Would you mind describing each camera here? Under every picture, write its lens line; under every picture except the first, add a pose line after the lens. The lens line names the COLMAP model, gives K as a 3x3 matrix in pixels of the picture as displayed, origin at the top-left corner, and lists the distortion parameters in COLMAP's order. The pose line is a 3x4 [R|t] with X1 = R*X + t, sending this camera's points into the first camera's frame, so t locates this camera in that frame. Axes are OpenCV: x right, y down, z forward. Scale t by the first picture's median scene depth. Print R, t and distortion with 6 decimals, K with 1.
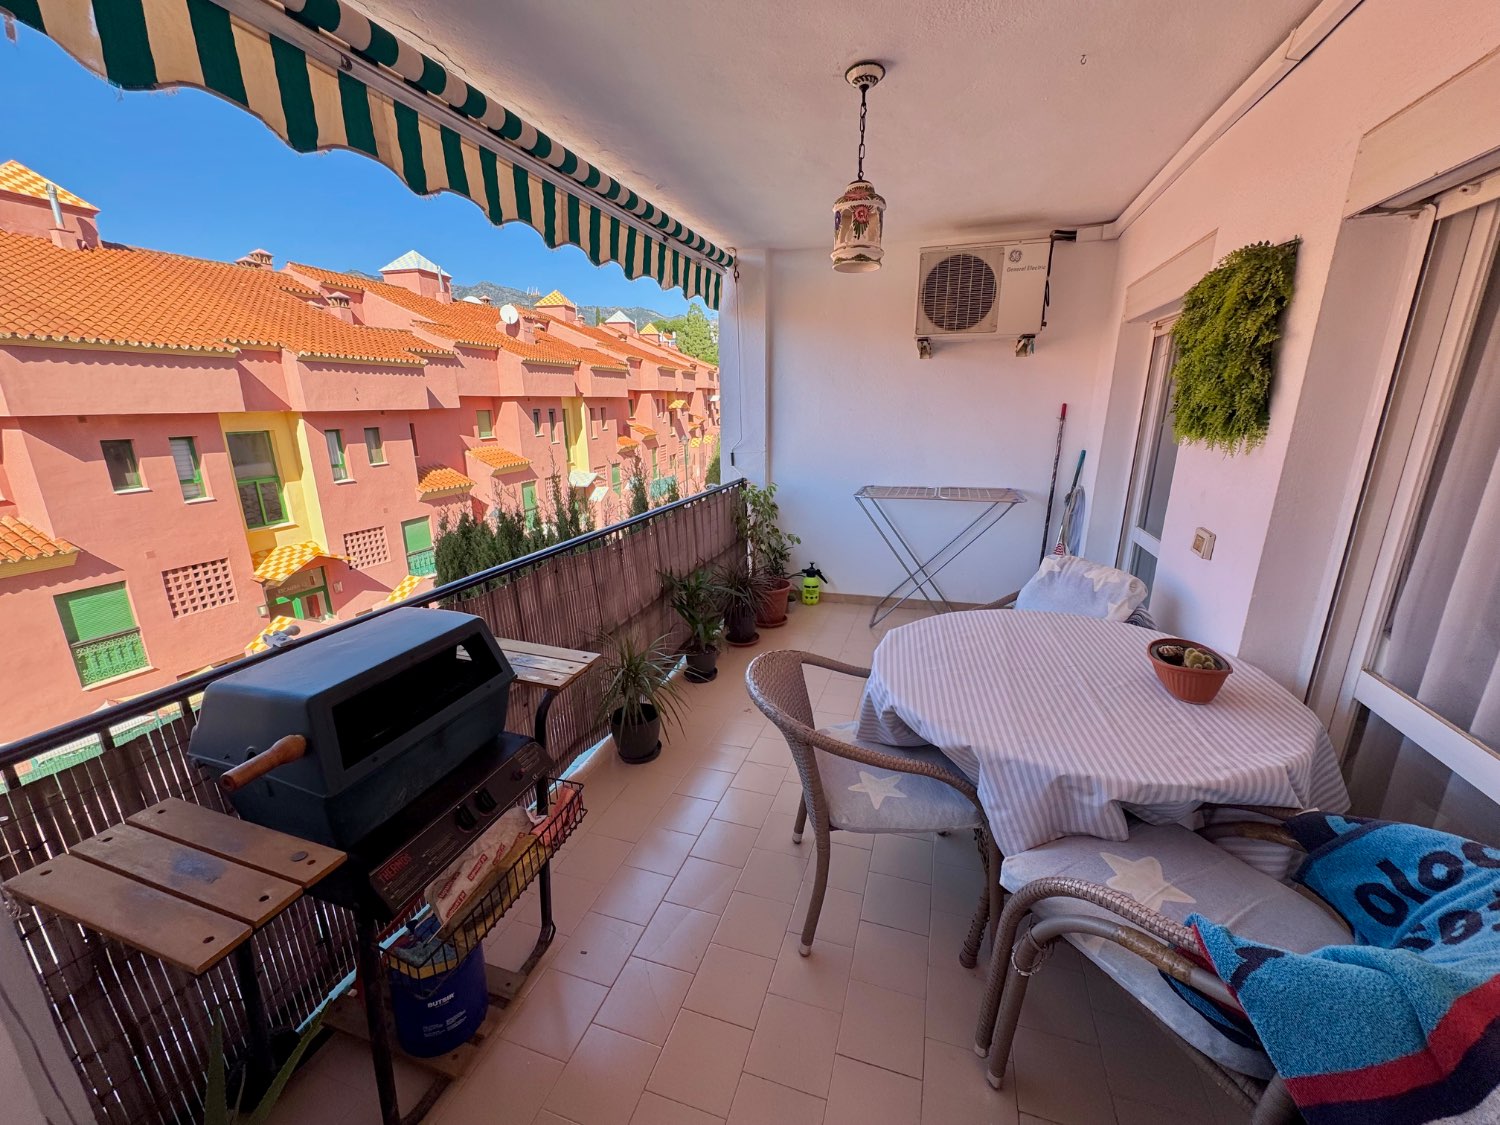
lens RADIAL K [[591.7, 0, 753.9], [0, 591.7, 561.6], [0, 0, 1]] dist [-0.005363, 0.000996]
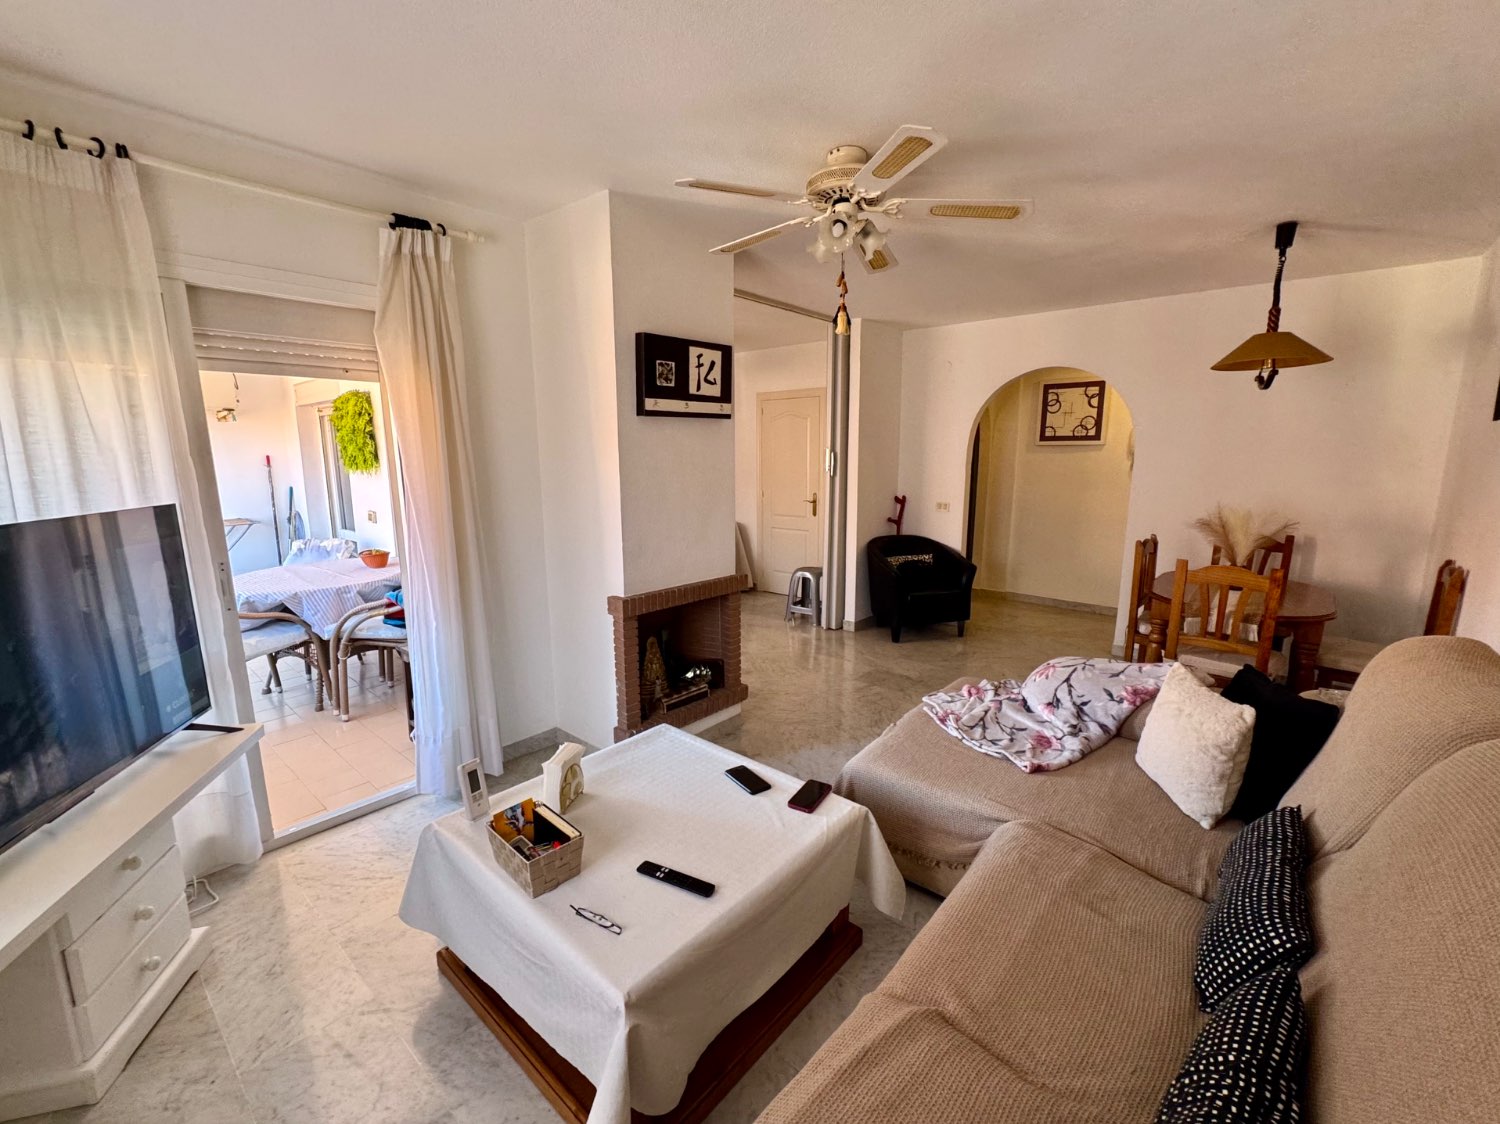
lens RADIAL K [[624.4, 0, 751.4], [0, 624.4, 560.8], [0, 0, 1]] dist [-0.002696, -0.000292]
pose [[0.388816, -0.159161, 0.907464, -0.817291], [0.245660, 0.967215, 0.064384, 0.324054], [-0.887960, 0.197894, 0.415168, -1.179658]]
